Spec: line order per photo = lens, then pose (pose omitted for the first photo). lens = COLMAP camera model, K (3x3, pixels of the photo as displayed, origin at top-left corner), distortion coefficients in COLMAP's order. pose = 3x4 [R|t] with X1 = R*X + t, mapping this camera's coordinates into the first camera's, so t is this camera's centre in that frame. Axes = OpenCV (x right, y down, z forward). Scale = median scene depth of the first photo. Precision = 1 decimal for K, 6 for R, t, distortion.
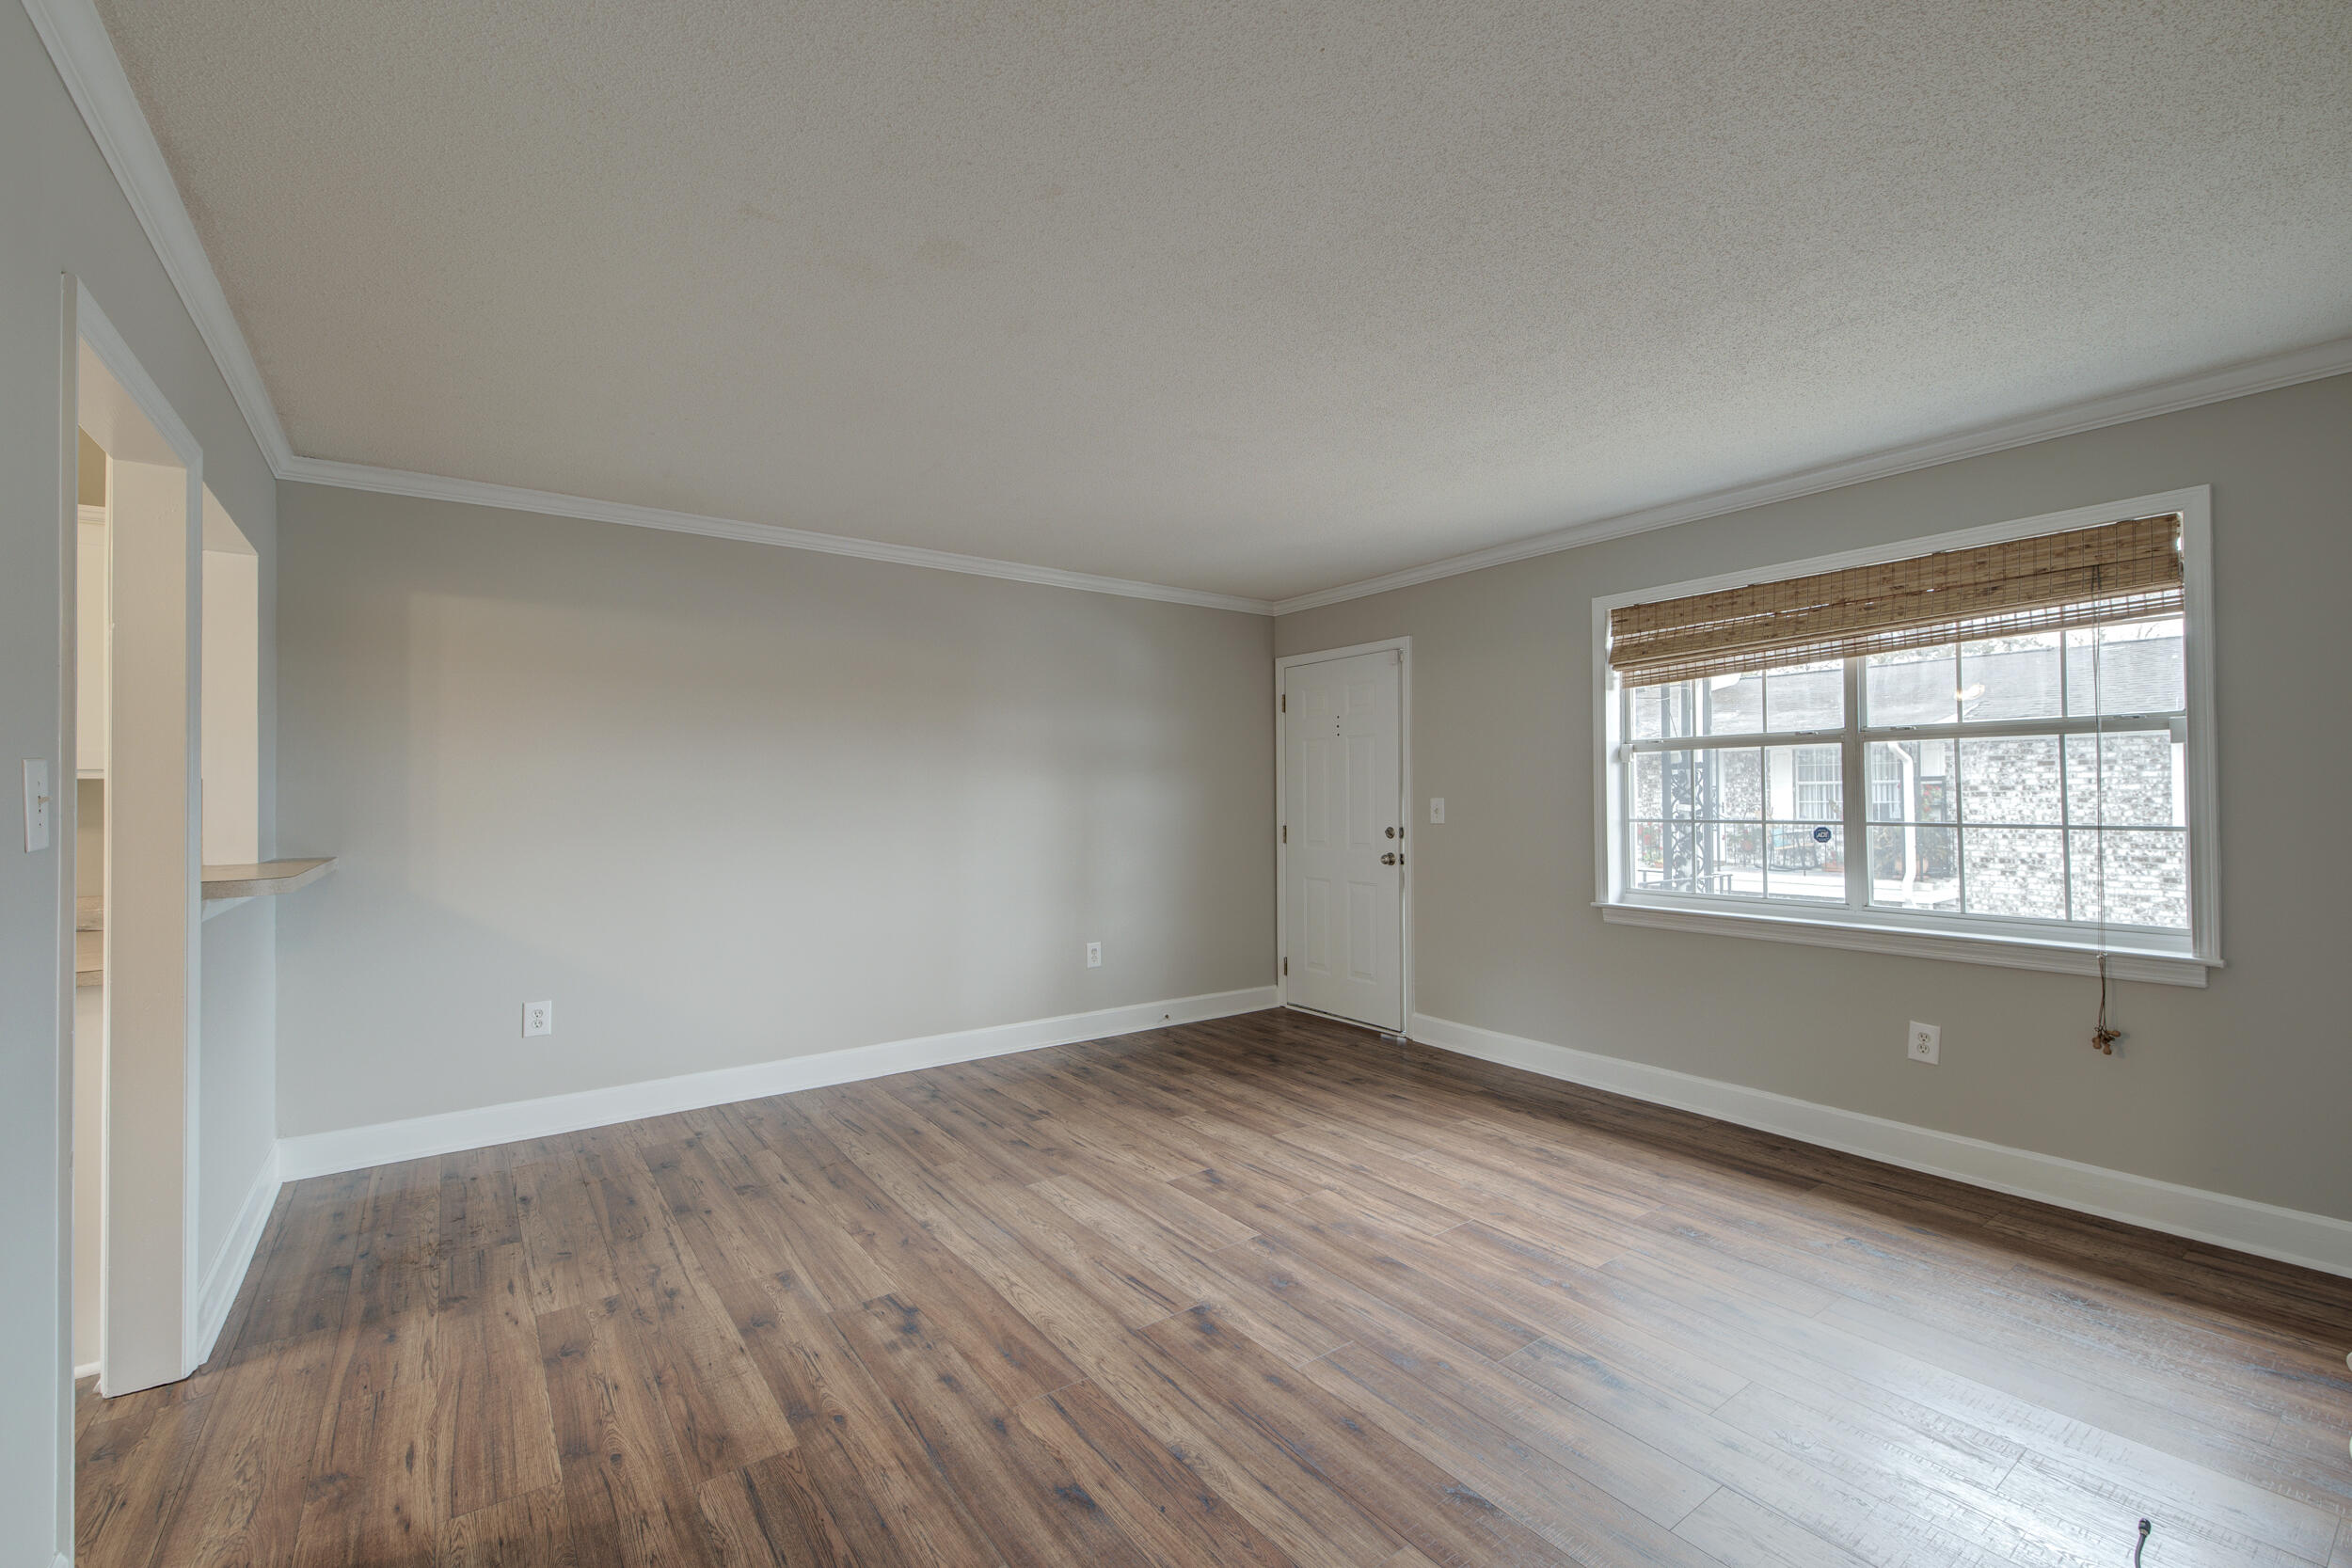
lens RADIAL K [[990.7, 0, 1168.5], [0, 990.7, 791.0], [0, 0, 1]] dist [-0.000673, -0.000183]
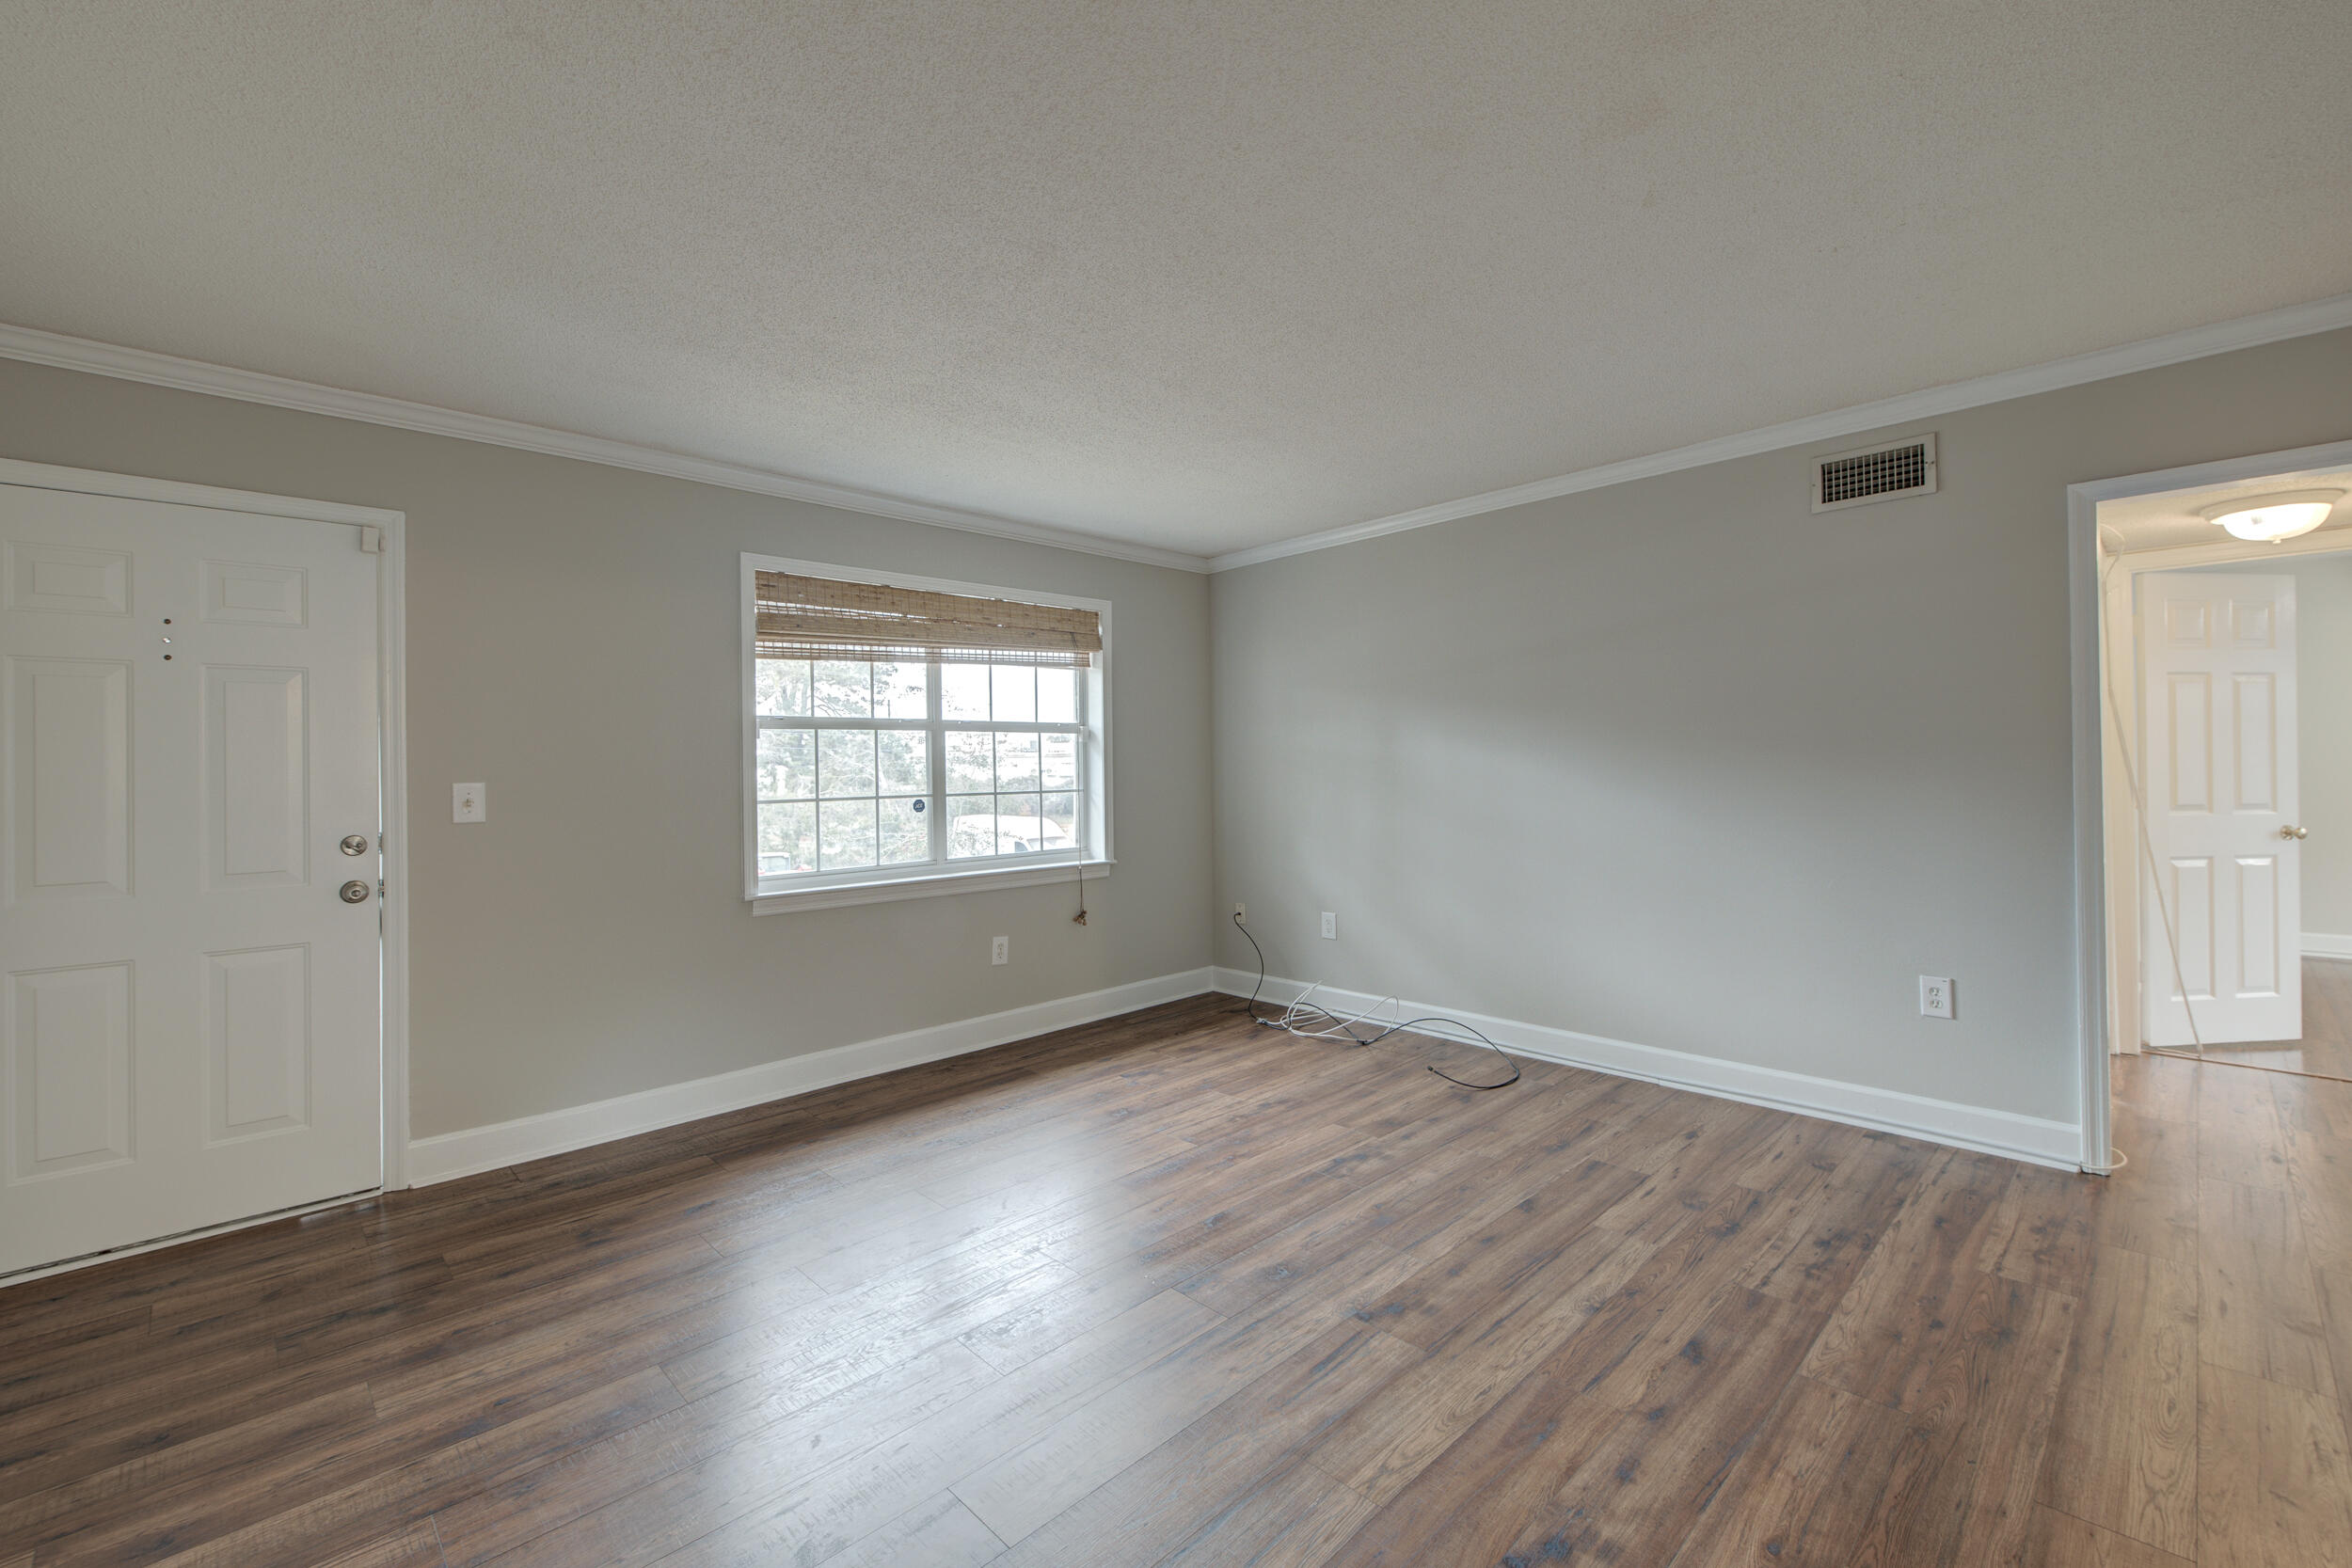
lens RADIAL K [[987.8, 0, 1167.5], [0, 987.8, 768.2], [0, 0, 1]] dist [0.031145, -0.014271]
pose [[-0.145762, 0.005850, 0.989302, -0.660384], [0.009620, 0.999944, -0.004495, 0.007454], [-0.989273, 0.008862, -0.145810, 0.992670]]
